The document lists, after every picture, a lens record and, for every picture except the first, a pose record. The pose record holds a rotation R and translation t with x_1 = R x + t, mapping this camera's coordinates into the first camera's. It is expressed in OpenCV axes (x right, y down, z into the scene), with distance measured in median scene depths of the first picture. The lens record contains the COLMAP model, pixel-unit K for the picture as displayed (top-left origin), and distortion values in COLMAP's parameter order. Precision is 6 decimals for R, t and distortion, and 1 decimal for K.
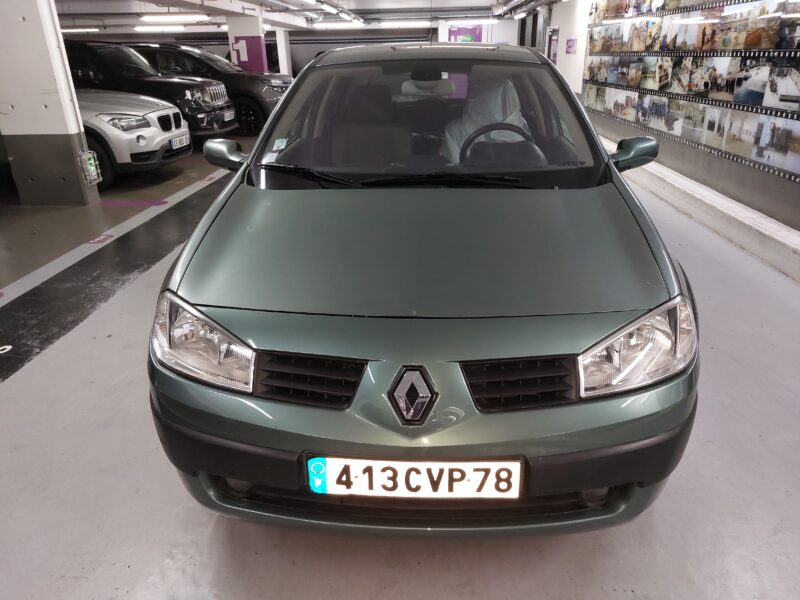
lens RADIAL K [[584.3, 0, 400.0], [0, 584.3, 300.0], [0, 0, 1]] dist [0.060733, -0.039357]
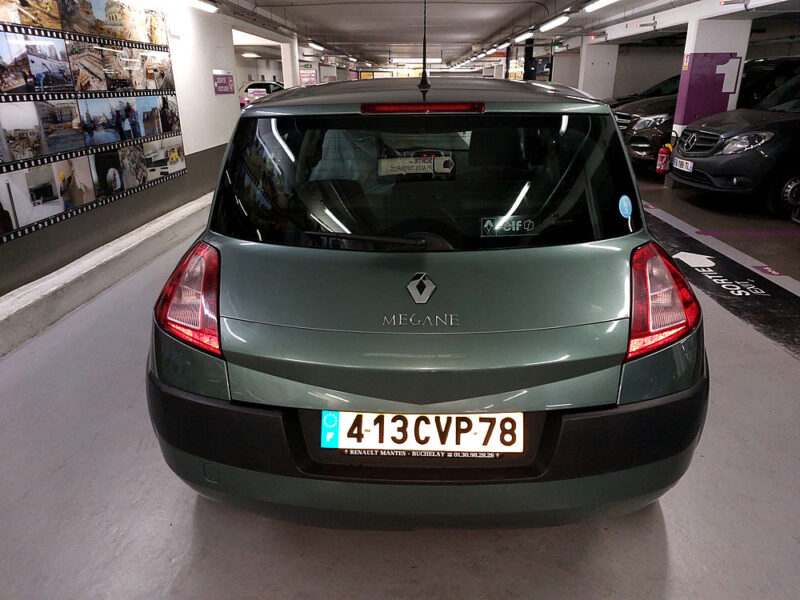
lens RADIAL K [[574.5, 0, 400.0], [0, 574.5, 300.0], [0, 0, 1]] dist [-0.000575, -0.004476]
pose [[-0.999761, 0.020066, 0.008727, 0.060214], [0.020562, 0.725124, 0.688311, -0.554042], [0.007484, 0.688326, -0.725363, 1.317910]]
